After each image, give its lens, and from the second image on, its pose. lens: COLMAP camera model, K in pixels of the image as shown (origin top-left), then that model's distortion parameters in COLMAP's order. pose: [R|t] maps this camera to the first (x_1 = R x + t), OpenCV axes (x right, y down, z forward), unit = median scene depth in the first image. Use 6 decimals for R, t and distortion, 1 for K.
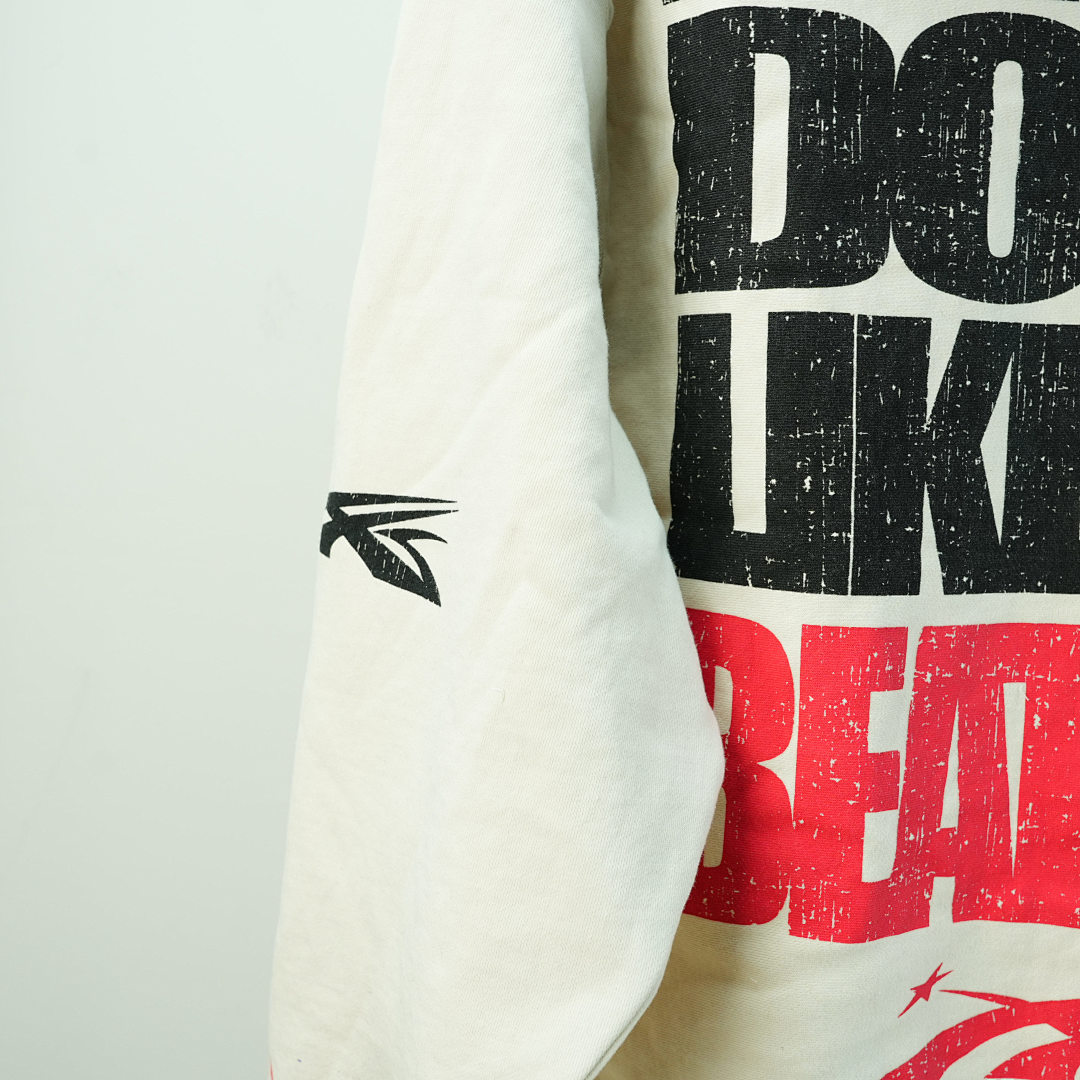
lens RADIAL K [[1318.0, 0, 543.5], [0, 1318.0, 533.4], [0, 0, 1]] dist [0.009302, -0.023579]
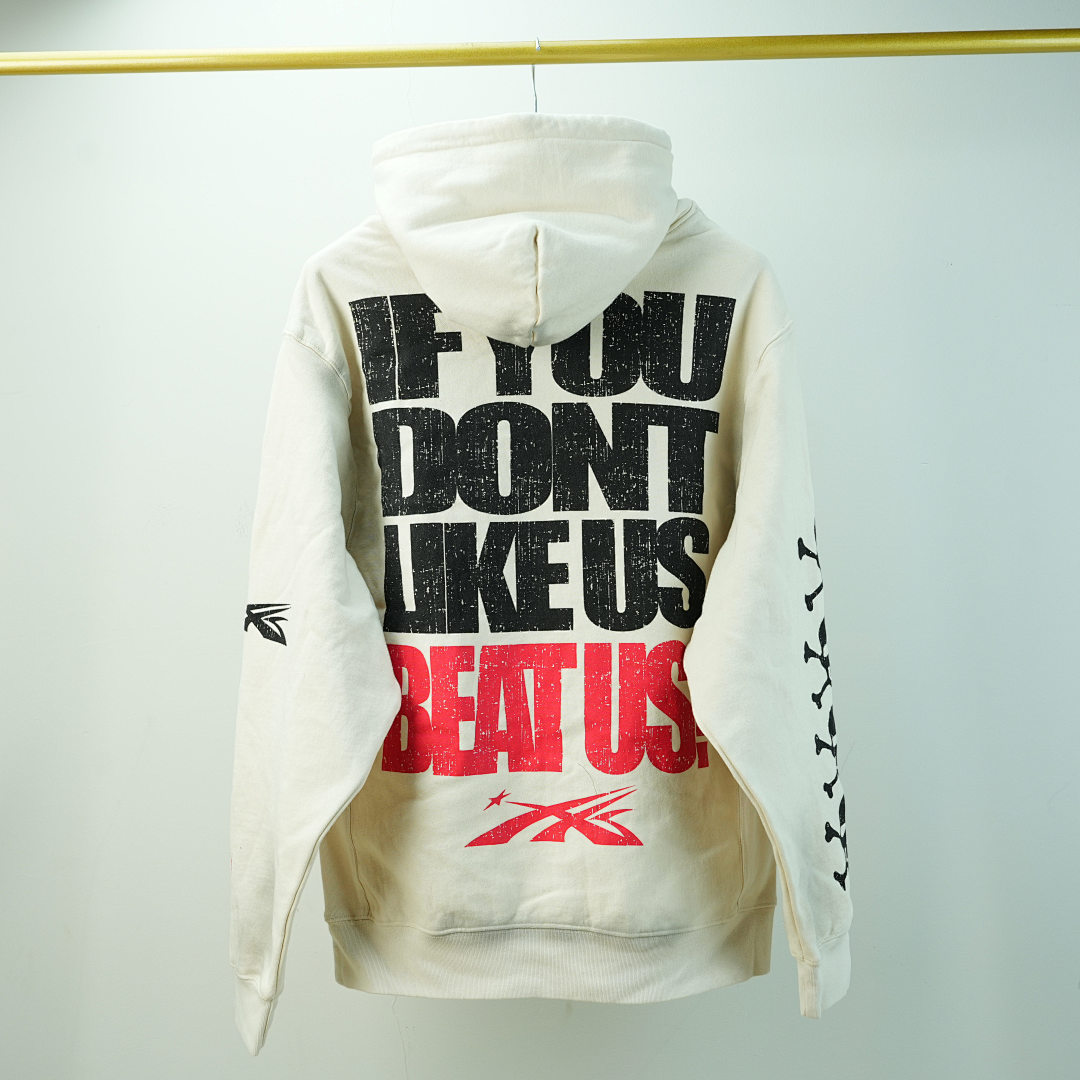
lens RADIAL K [[1328.3, 0, 540.0], [0, 1328.3, 540.0], [0, 0, 1]] dist [0.006665, 0.019675]
pose [[0.997245, -0.053253, -0.051638, 0.537237], [0.046965, 0.992121, -0.116145, 0.168785], [0.057416, 0.113400, 0.991889, -1.489507]]
